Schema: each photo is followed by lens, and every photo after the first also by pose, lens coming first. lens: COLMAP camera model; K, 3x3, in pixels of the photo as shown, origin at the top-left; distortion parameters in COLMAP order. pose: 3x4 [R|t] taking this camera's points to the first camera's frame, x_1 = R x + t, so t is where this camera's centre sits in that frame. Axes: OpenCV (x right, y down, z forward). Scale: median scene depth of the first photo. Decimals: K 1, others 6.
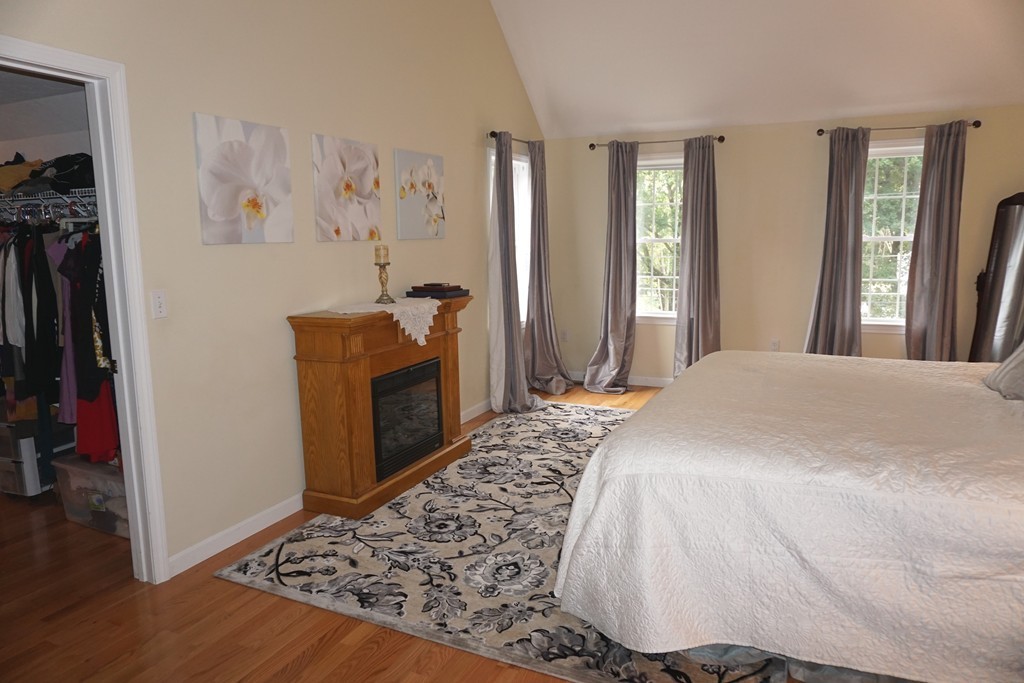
lens RADIAL K [[682.9, 0, 510.2], [0, 682.9, 341.2], [0, 0, 1]] dist [-0.057032, 0.034469]
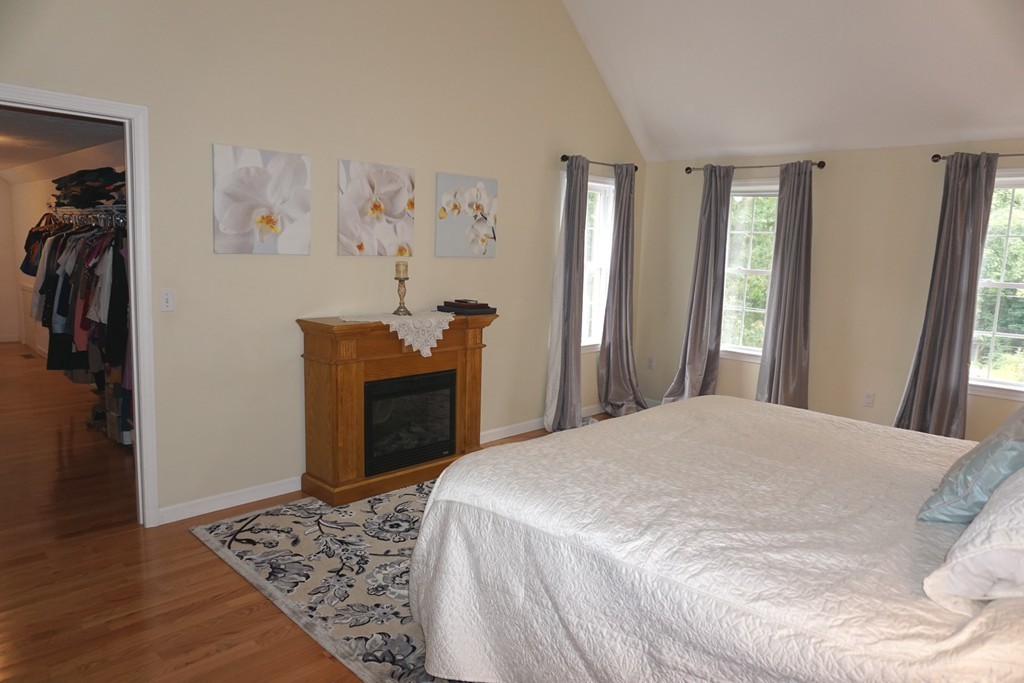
lens RADIAL K [[682.9, 0, 515.1], [0, 682.9, 341.2], [0, 0, 1]] dist [-0.057032, 0.034469]
pose [[0.943516, 0.093417, -0.317885, 0.384541], [-0.099151, 0.995071, -0.001870, -0.033870], [0.316144, 0.033283, 0.948127, 0.033559]]
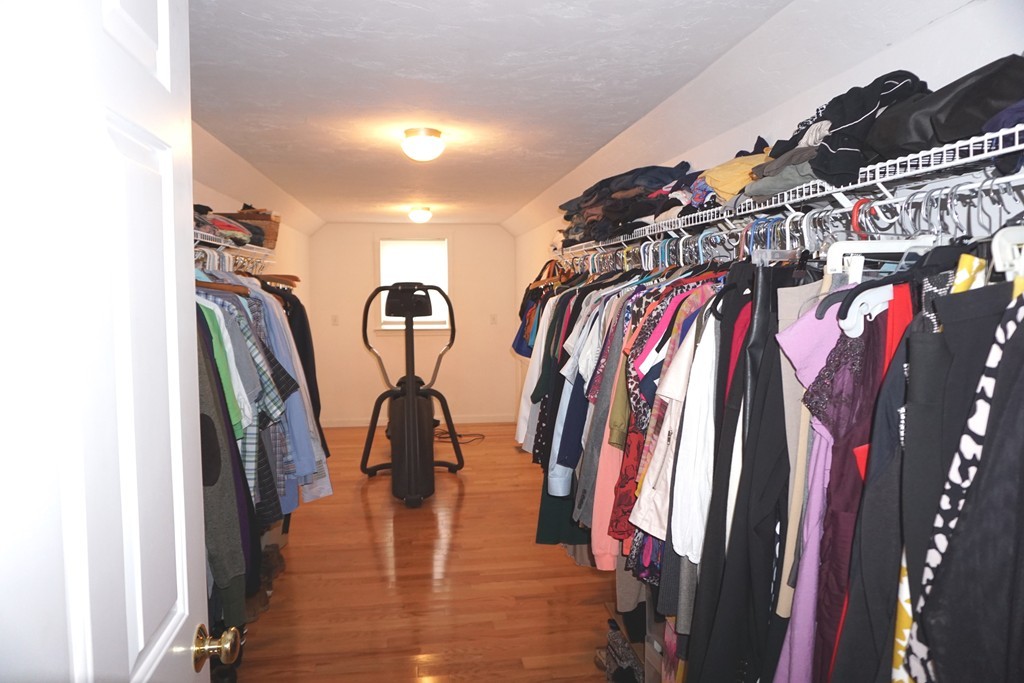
lens RADIAL K [[682.9, 0, 512.7], [0, 682.9, 341.4], [0, 0, 1]] dist [-0.057032, 0.034469]
pose [[0.545239, 0.071140, -0.835257, -0.435541], [-0.132019, 0.991246, -0.001754, -0.104120], [0.827820, 0.111226, 0.549857, 0.634106]]
